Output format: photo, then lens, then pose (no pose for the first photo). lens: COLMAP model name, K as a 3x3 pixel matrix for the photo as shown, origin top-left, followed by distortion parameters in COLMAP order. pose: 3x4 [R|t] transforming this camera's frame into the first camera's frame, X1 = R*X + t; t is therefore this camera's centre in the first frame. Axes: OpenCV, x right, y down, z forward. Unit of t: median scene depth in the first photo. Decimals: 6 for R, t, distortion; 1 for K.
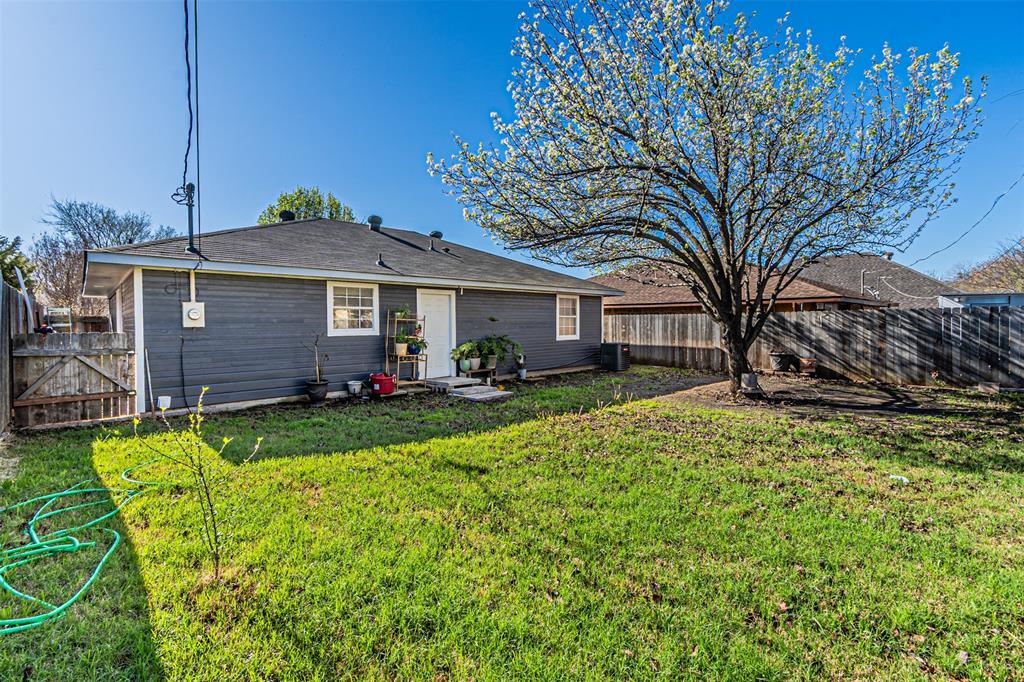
lens RADIAL K [[443.7, 0, 500.4], [0, 443.7, 340.7], [0, 0, 1]] dist [0.000603, 0.000132]
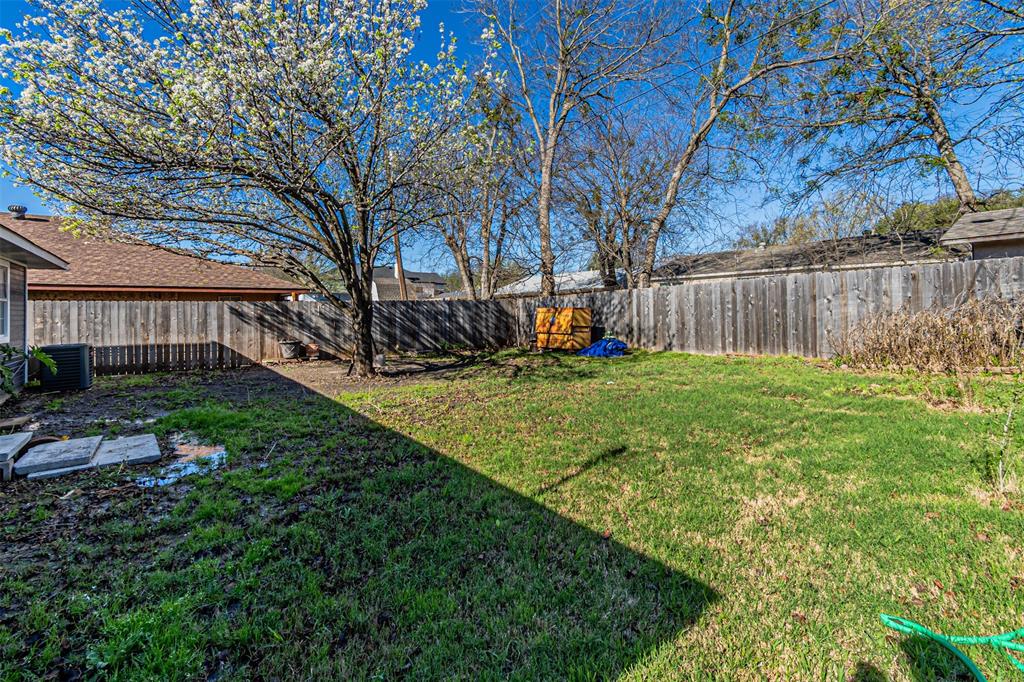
lens RADIAL K [[456.7, 0, 500.4], [0, 456.7, 317.7], [0, 0, 1]] dist [0.000770, -0.000006]
pose [[0.117428, -0.007399, 0.993054, -0.404897], [0.054134, 0.998533, 0.001039, -0.001696], [-0.991605, 0.053636, 0.117656, 0.434898]]
